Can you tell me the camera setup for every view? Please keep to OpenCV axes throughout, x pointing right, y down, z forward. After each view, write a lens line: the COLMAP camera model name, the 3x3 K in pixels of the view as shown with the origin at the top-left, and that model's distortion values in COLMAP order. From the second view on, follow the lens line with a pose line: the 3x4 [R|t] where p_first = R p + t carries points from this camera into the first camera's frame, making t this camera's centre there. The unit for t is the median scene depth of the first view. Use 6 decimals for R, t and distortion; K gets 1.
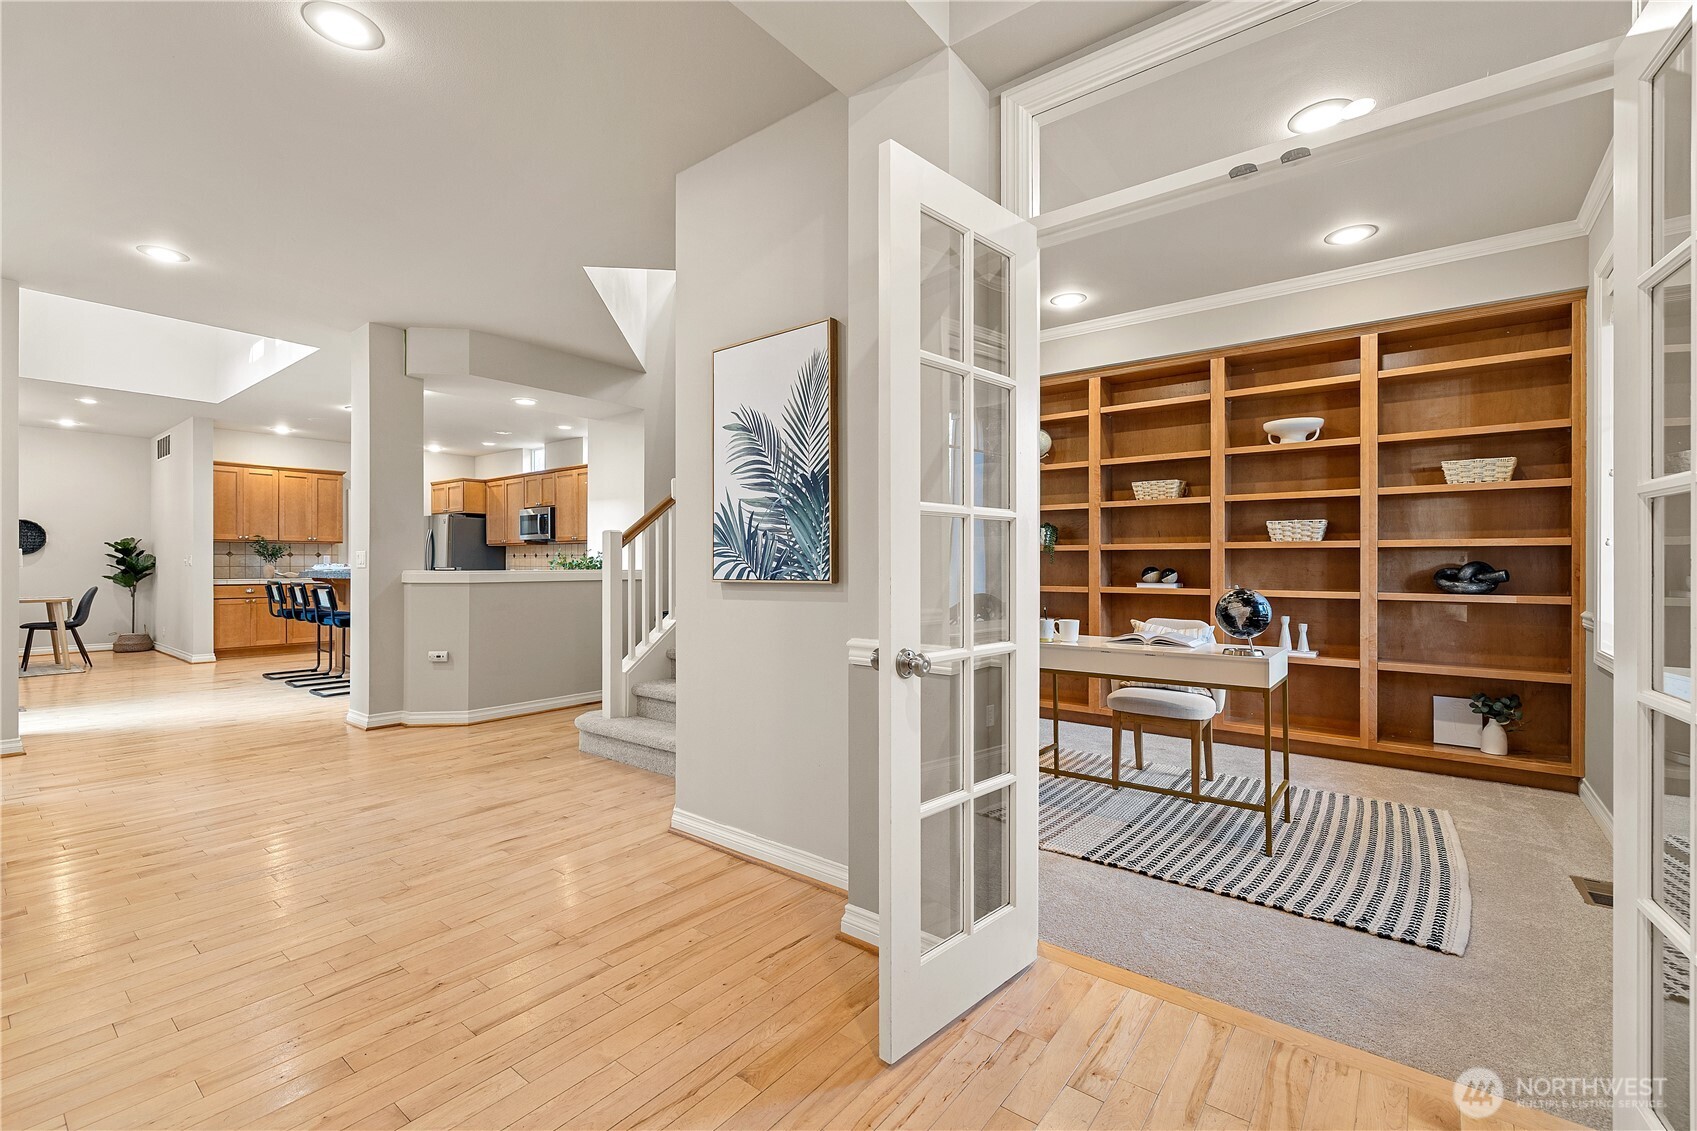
lens RADIAL K [[711.0, 0, 859.0], [0, 711.0, 563.2], [0, 0, 1]] dist [-0.000162, 0.001501]
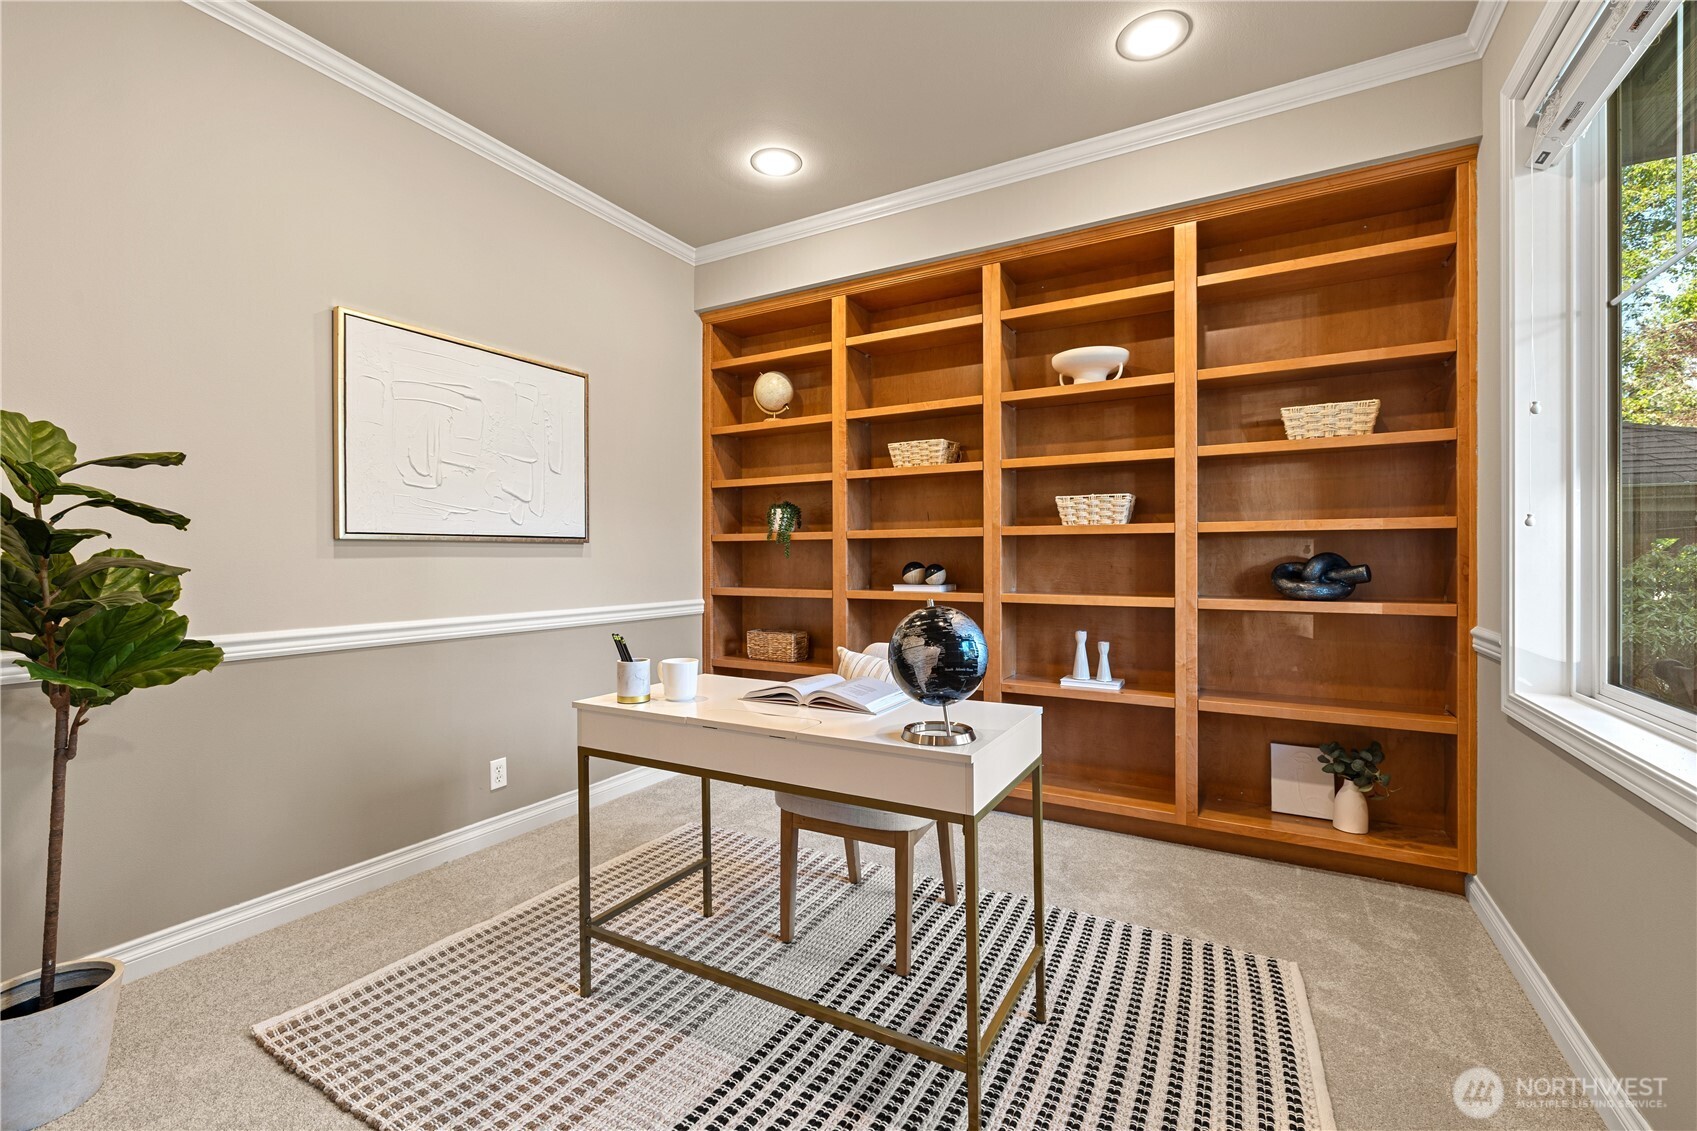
lens RADIAL K [[711.0, 0, 850.1], [0, 711.0, 558.1], [0, 0, 1]] dist [-0.000162, 0.001501]
pose [[0.988163, -0.003046, 0.153376, 0.312880], [0.003134, 0.999995, -0.000331, 0.001753], [-0.153374, 0.000808, 0.988168, 0.399407]]
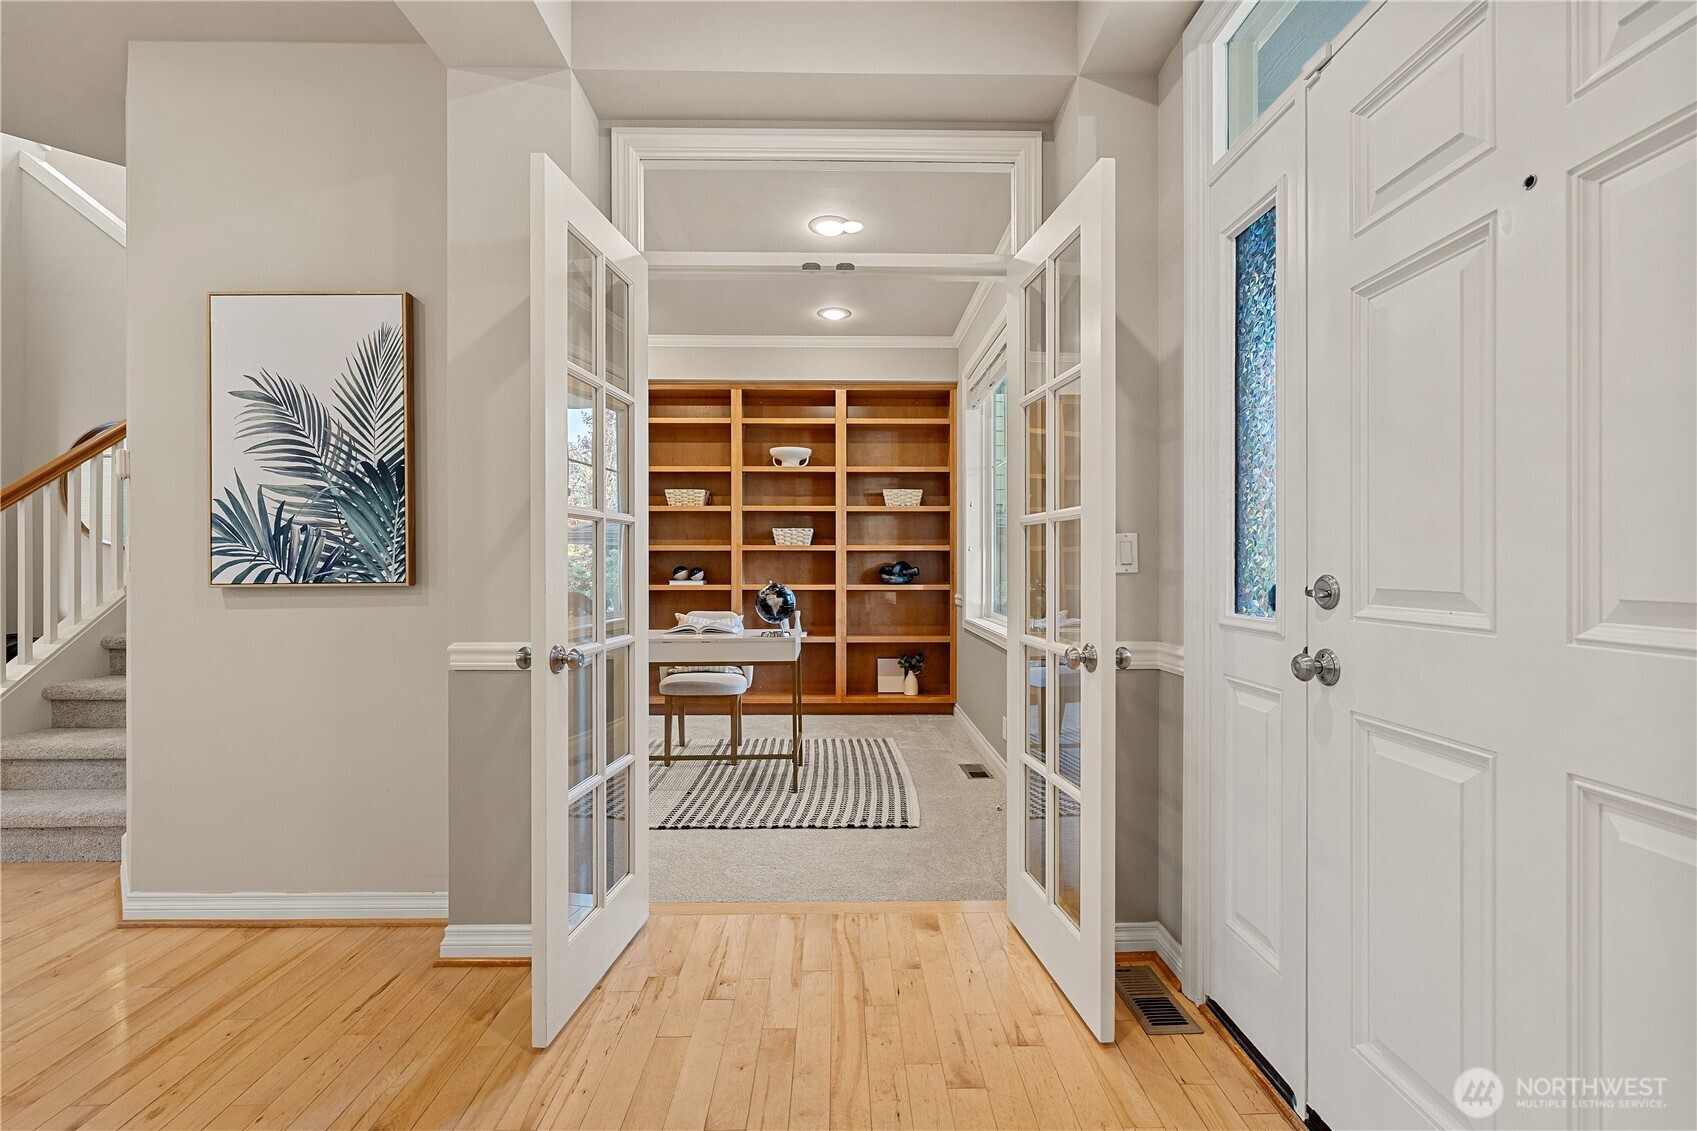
lens RADIAL K [[711.0, 0, 828.7], [0, 711.0, 562.4], [0, 0, 1]] dist [-0.000162, 0.001501]
pose [[0.789624, -0.001128, 0.613591, -0.121099], [0.001625, 0.999999, -0.000253, 0.000044], [-0.613589, 0.001197, 0.789624, -0.032162]]
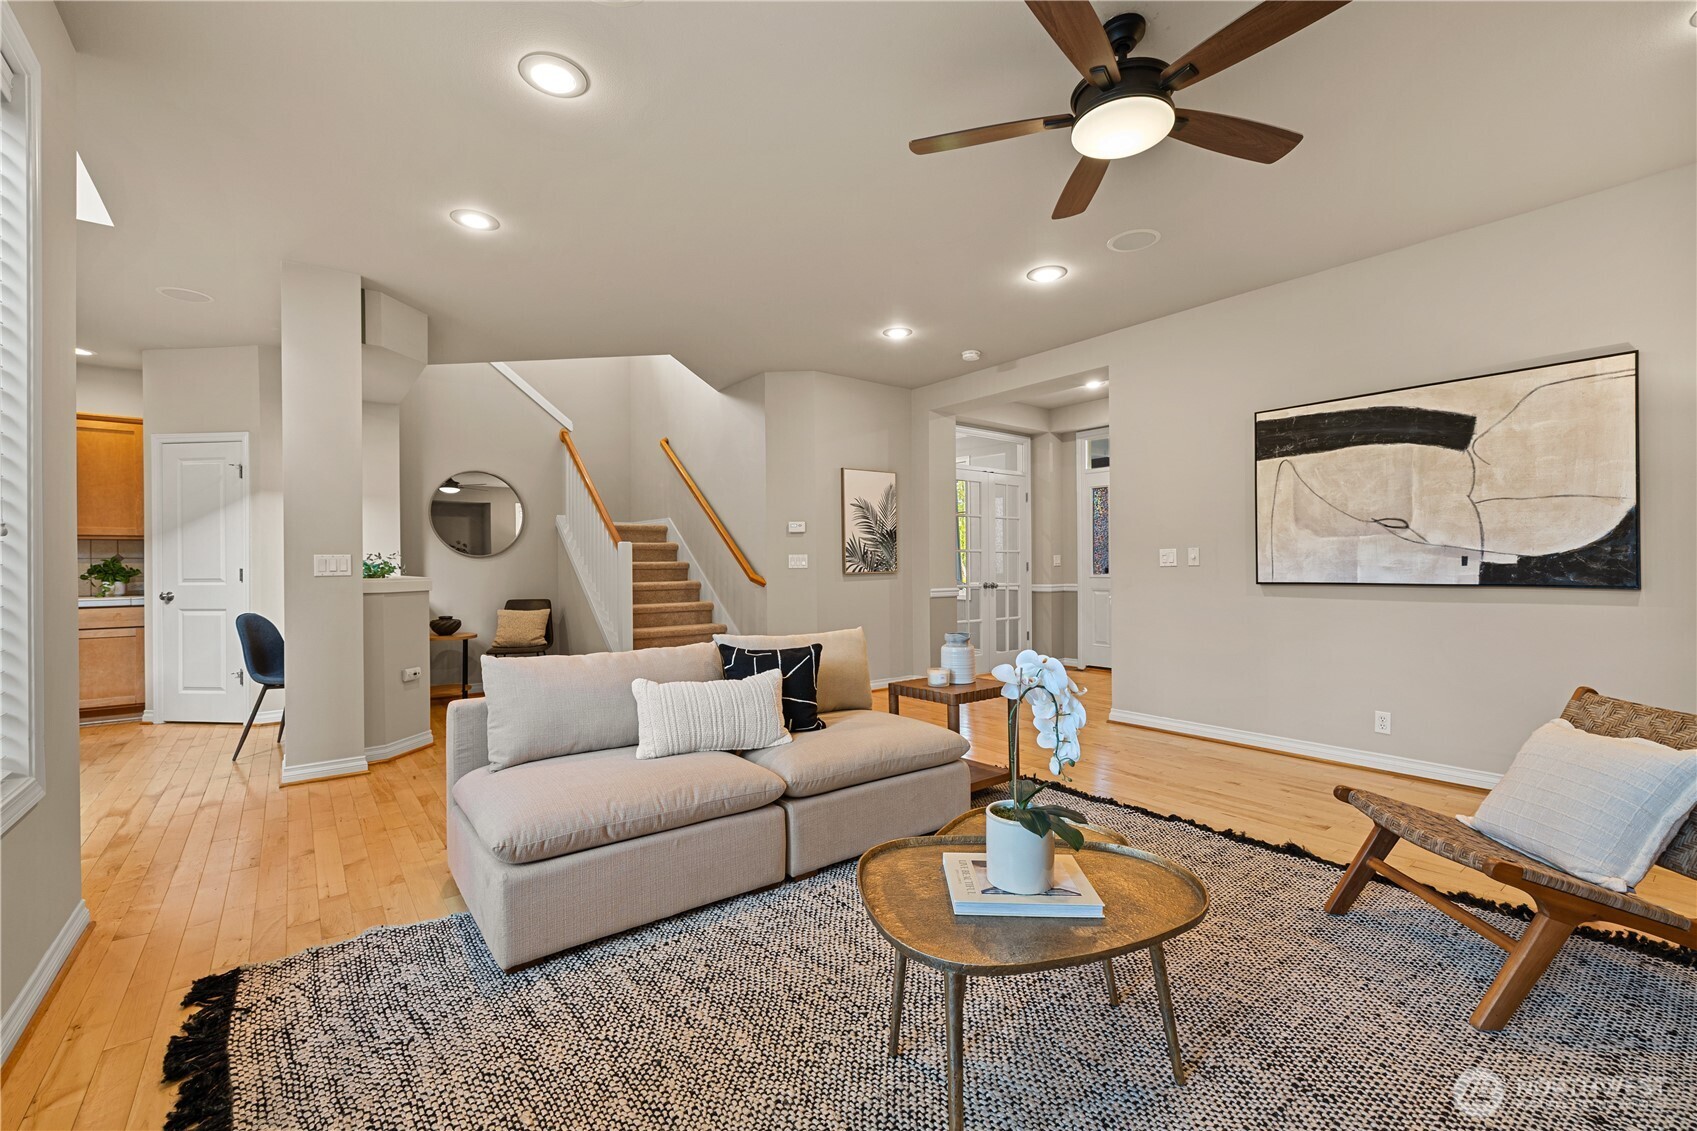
lens RADIAL K [[711.0, 0, 836.8], [0, 711.0, 560.0], [0, 0, 1]] dist [-0.000162, 0.001501]
pose [[0.262007, 0.001282, 0.965065, -1.891850], [0.009741, 0.999945, -0.003973, -0.006102], [-0.965017, 0.010442, 0.261980, 0.368741]]
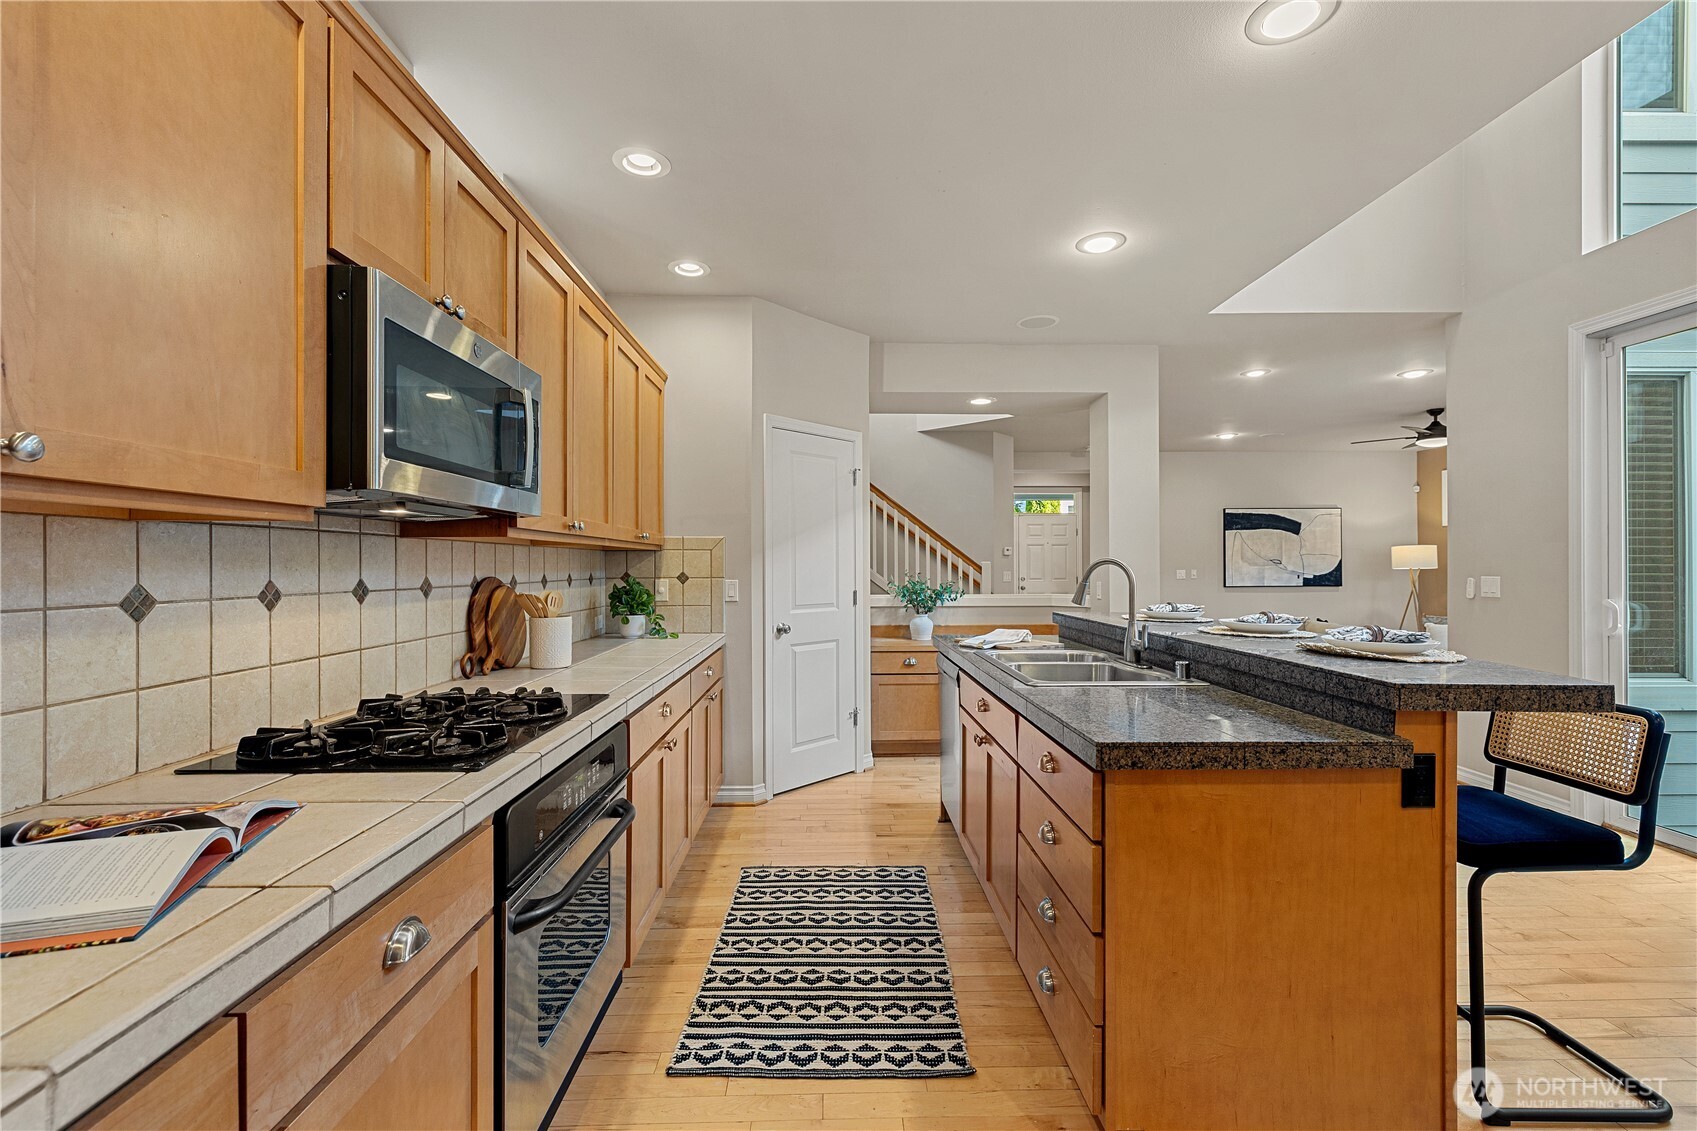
lens RADIAL K [[711.0, 0, 856.2], [0, 711.0, 561.5], [0, 0, 1]] dist [-0.000162, 0.001501]
pose [[-0.610267, 0.006670, 0.792168, -1.792070], [0.004342, 0.999978, -0.005075, -0.052171], [-0.792184, 0.000343, -0.610283, 2.779965]]
